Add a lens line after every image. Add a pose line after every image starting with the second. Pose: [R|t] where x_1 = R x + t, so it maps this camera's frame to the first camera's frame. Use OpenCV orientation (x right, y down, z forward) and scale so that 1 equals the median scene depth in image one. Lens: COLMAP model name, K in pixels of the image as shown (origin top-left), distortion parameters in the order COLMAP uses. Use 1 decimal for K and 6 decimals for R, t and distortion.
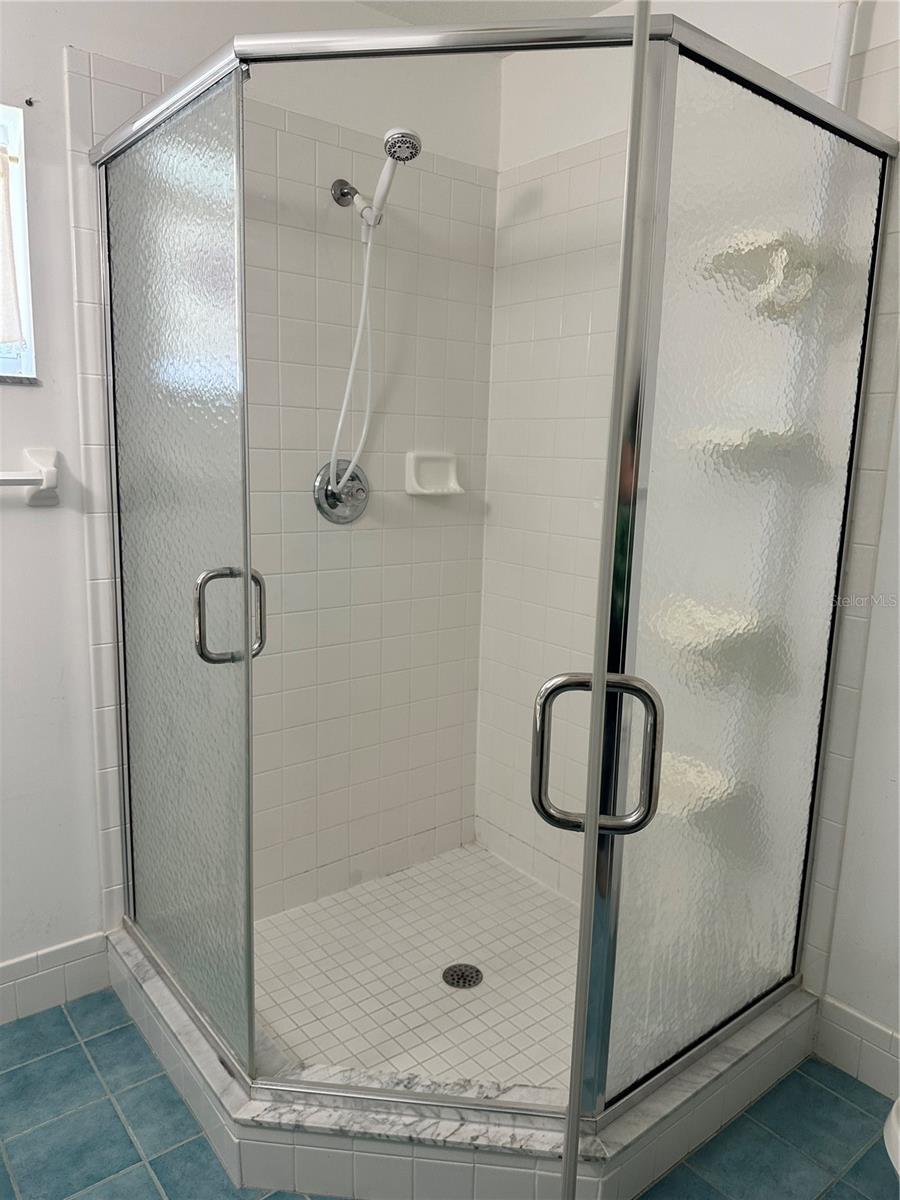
lens RADIAL K [[848.7, 0, 450.0], [0, 848.7, 600.0], [0, 0, 1]] dist [0.025886, -0.007894]
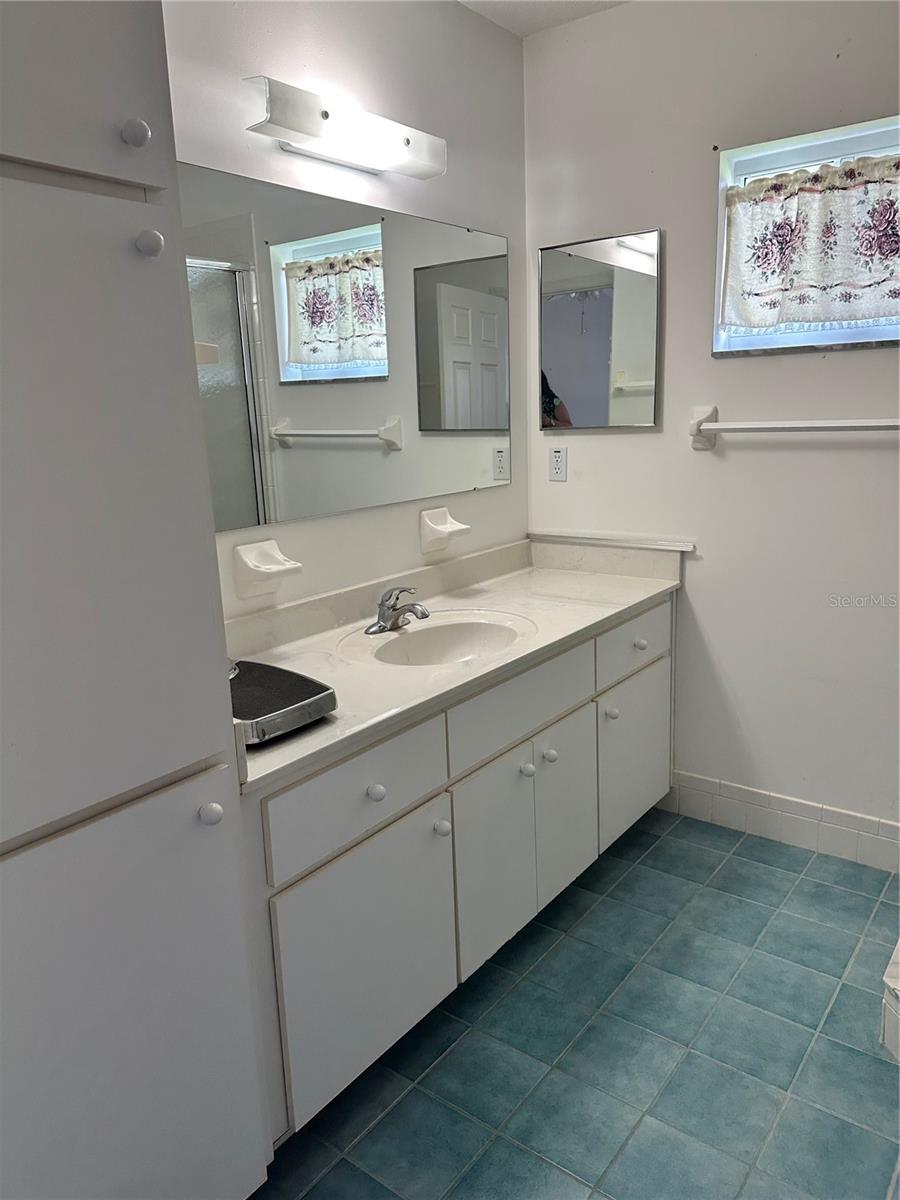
lens RADIAL K [[848.7, 0, 450.0], [0, 848.7, 600.0], [0, 0, 1]] dist [0.025886, -0.007894]
pose [[0.244804, 0.171252, -0.954329, 0.606662], [-0.124697, 0.981665, 0.144170, 0.013507], [0.961520, 0.083709, 0.261670, 0.100453]]
